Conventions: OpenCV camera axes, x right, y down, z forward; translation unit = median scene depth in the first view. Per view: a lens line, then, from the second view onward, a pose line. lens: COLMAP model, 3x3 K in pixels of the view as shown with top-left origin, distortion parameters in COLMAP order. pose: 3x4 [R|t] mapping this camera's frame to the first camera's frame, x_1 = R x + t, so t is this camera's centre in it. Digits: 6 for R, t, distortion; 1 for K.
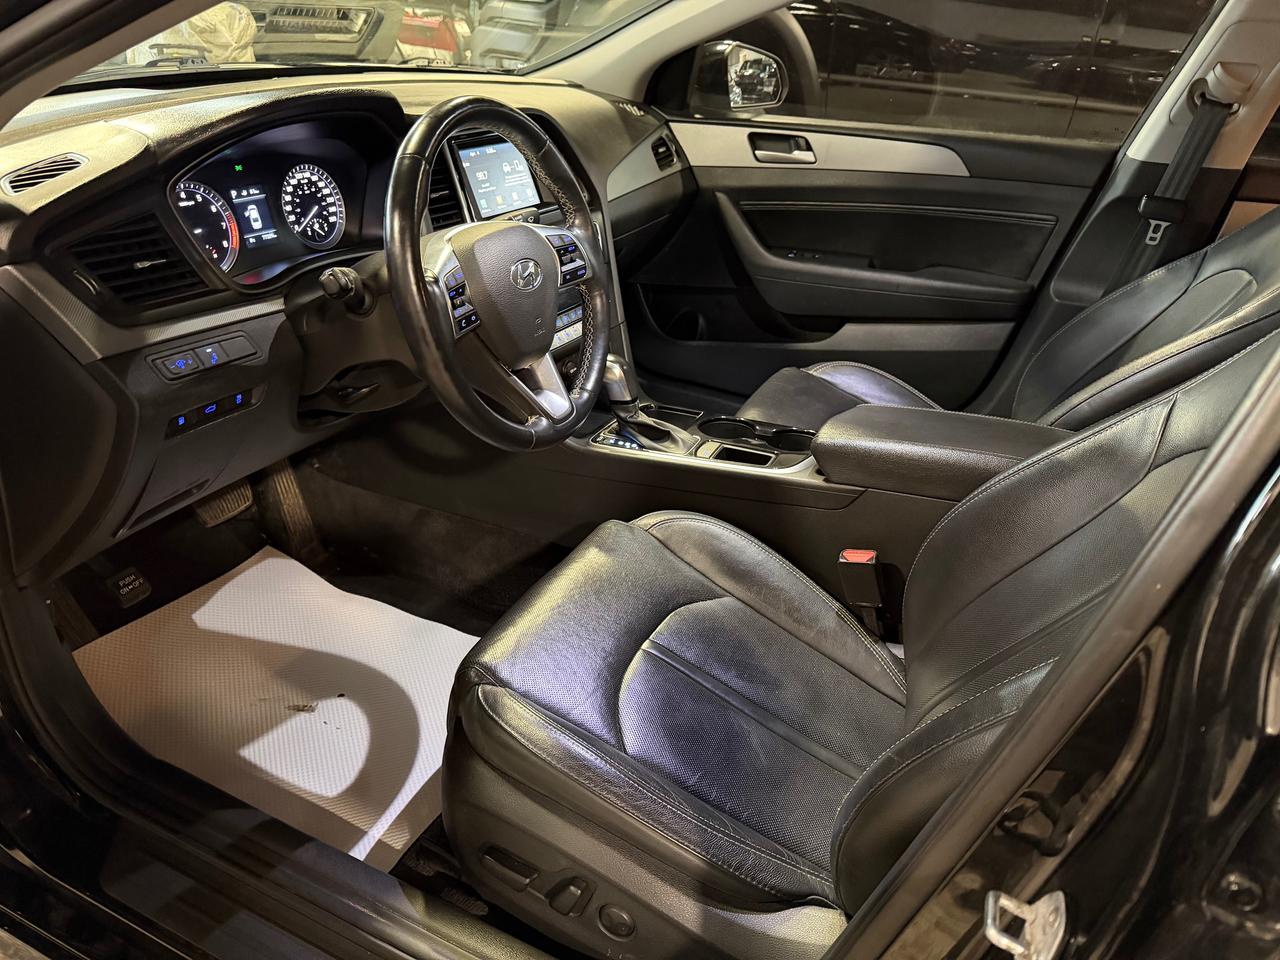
lens RADIAL K [[911.9, 0, 628.1], [0, 911.9, 472.1], [0, 0, 1]] dist [0.062640, -0.104759]
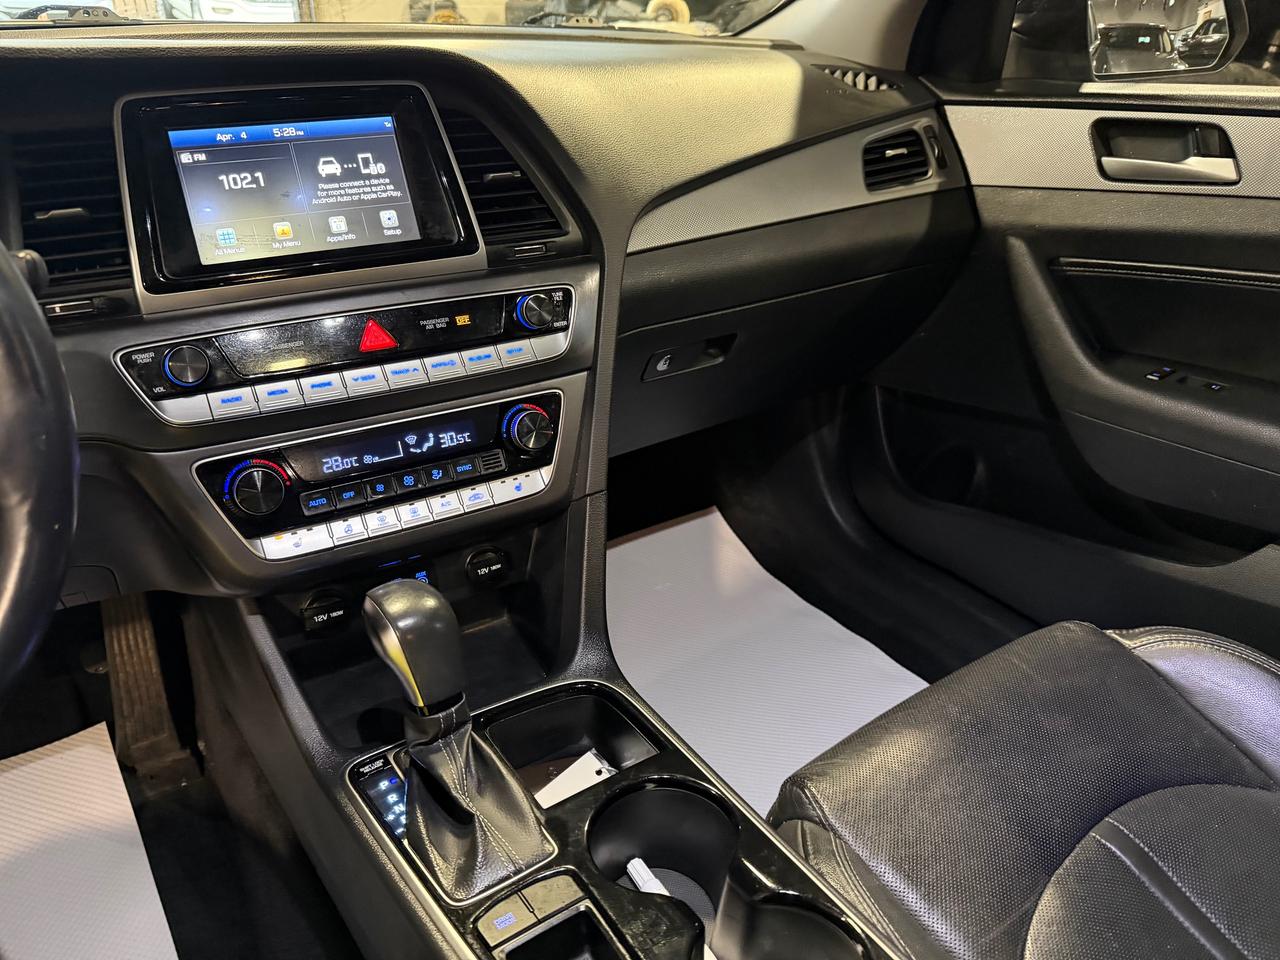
lens RADIAL K [[911.9, 0, 628.1], [0, 911.9, 472.1], [0, 0, 1]] dist [0.062640, -0.104759]
pose [[0.853314, 0.169820, -0.492967, 0.239971], [-0.188705, 0.981965, 0.011628, -0.183250], [0.486050, 0.083103, 0.869971, 0.593250]]
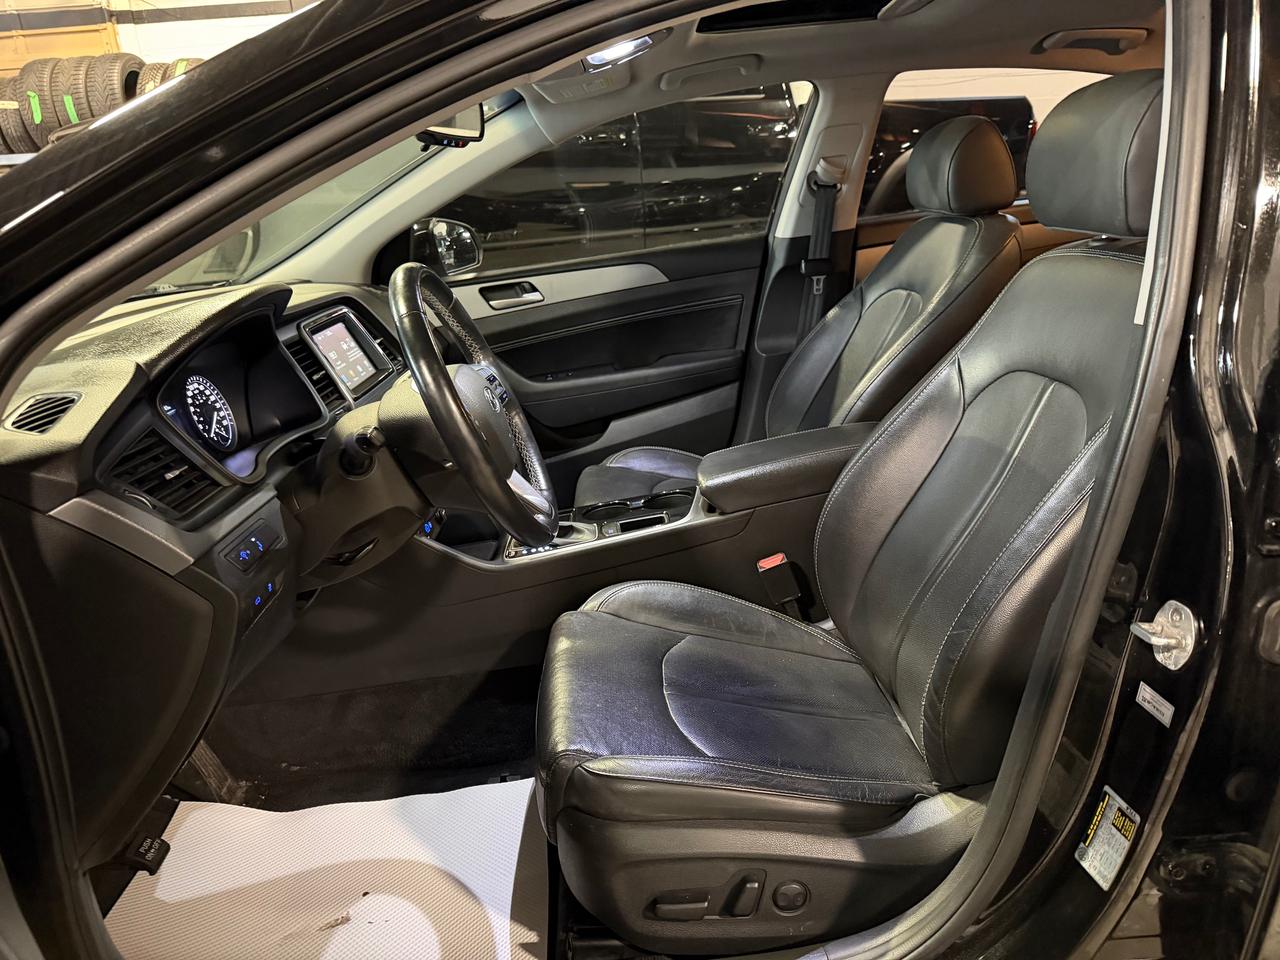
lens RADIAL K [[911.9, 0, 628.1], [0, 911.9, 472.1], [0, 0, 1]] dist [0.062640, -0.104759]
pose [[0.867660, -0.288197, 0.405103, -0.289109], [0.357012, 0.928261, -0.104278, 0.030672], [-0.345989, 0.235104, 0.908305, -0.045579]]
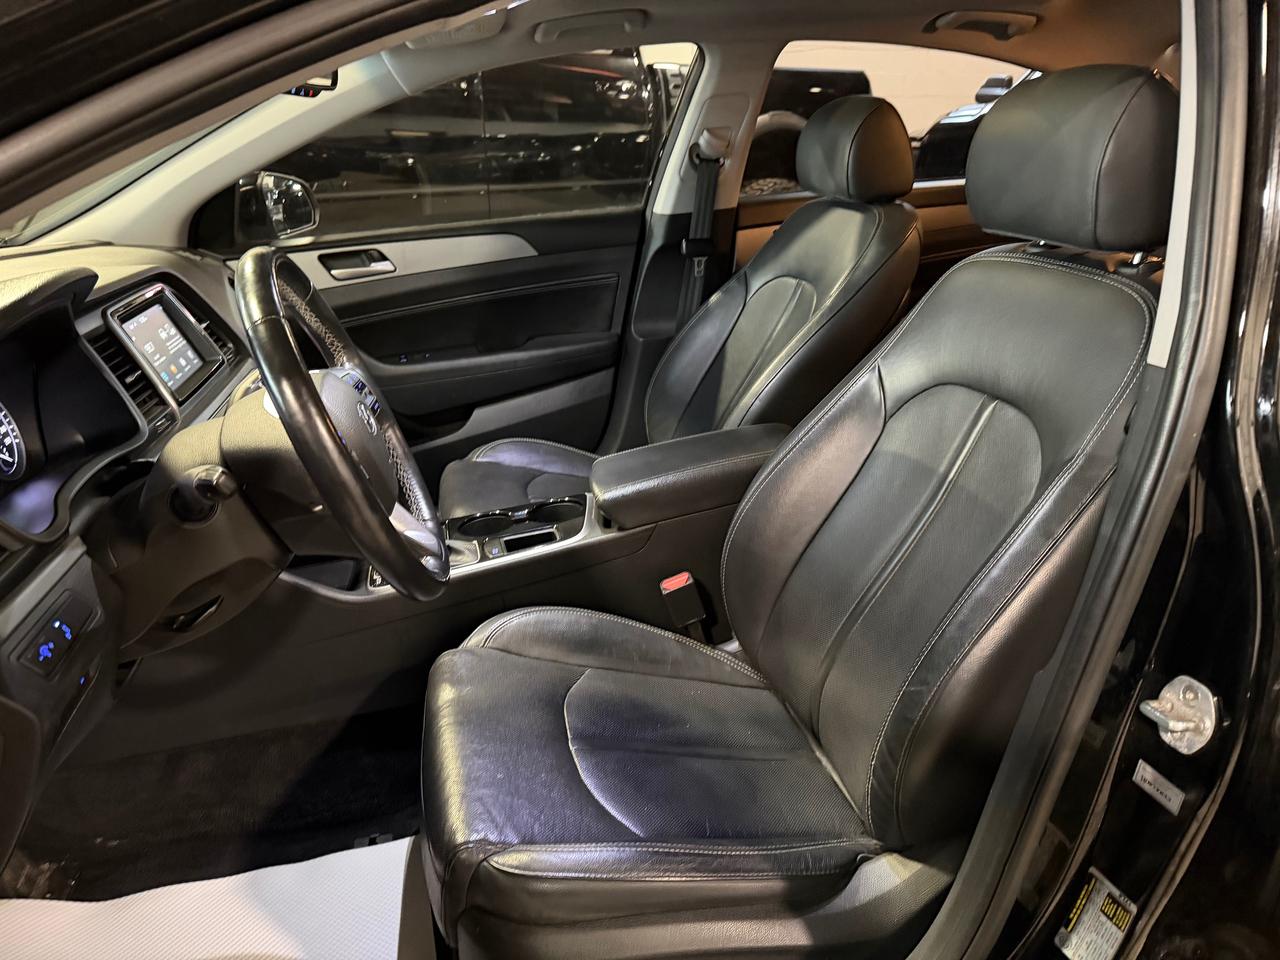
lens RADIAL K [[911.9, 0, 628.1], [0, 911.9, 472.1], [0, 0, 1]] dist [0.062640, -0.104759]
pose [[0.779049, -0.314336, 0.542472, -0.273270], [0.371385, 0.928467, 0.004651, -0.045661], [-0.505130, 0.197843, 0.840061, 0.062479]]
